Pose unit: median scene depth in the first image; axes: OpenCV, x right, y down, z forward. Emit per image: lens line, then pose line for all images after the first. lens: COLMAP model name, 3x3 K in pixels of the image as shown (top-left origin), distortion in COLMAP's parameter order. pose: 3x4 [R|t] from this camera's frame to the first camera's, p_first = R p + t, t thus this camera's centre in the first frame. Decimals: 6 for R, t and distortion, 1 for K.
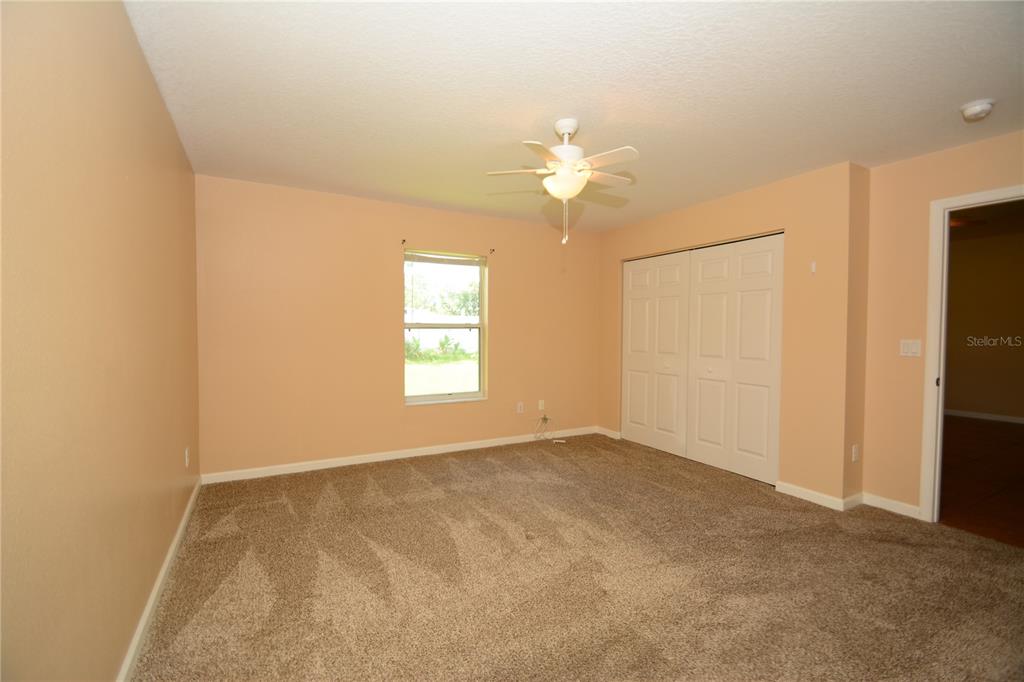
lens RADIAL K [[448.1, 0, 513.6], [0, 448.1, 343.8], [0, 0, 1]] dist [0.021697, -0.021473]
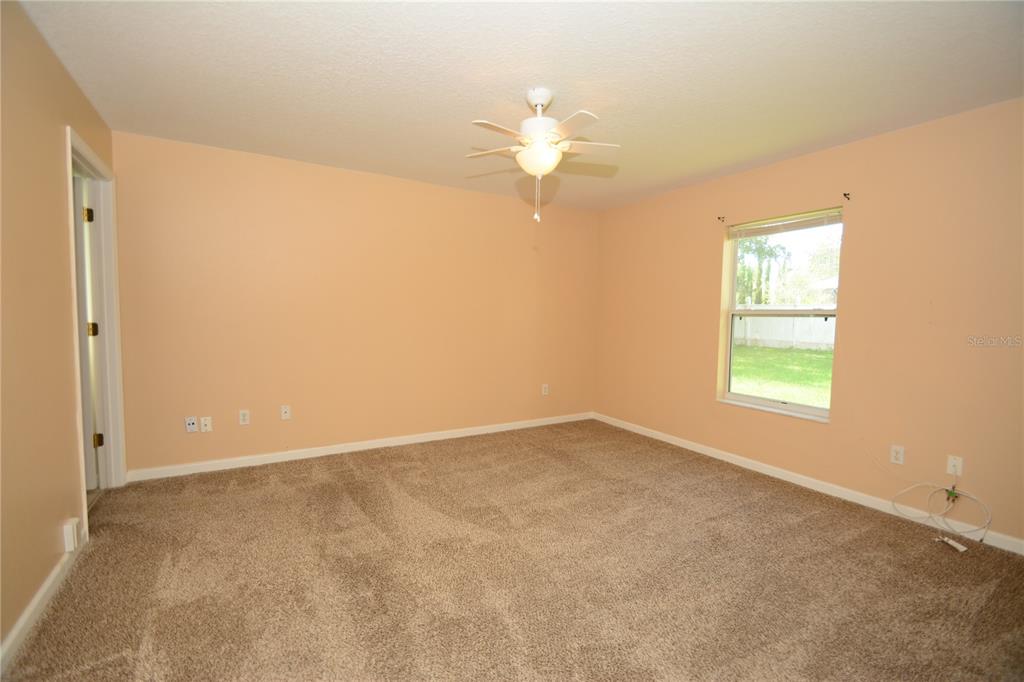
lens RADIAL K [[448.1, 0, 513.6], [0, 448.1, 343.8], [0, 0, 1]] dist [0.021697, -0.021473]
pose [[0.030982, 0.064705, -0.997423, 0.696358], [-0.041439, 0.997128, 0.063398, -0.020494], [0.998661, 0.039368, 0.033574, 0.586620]]
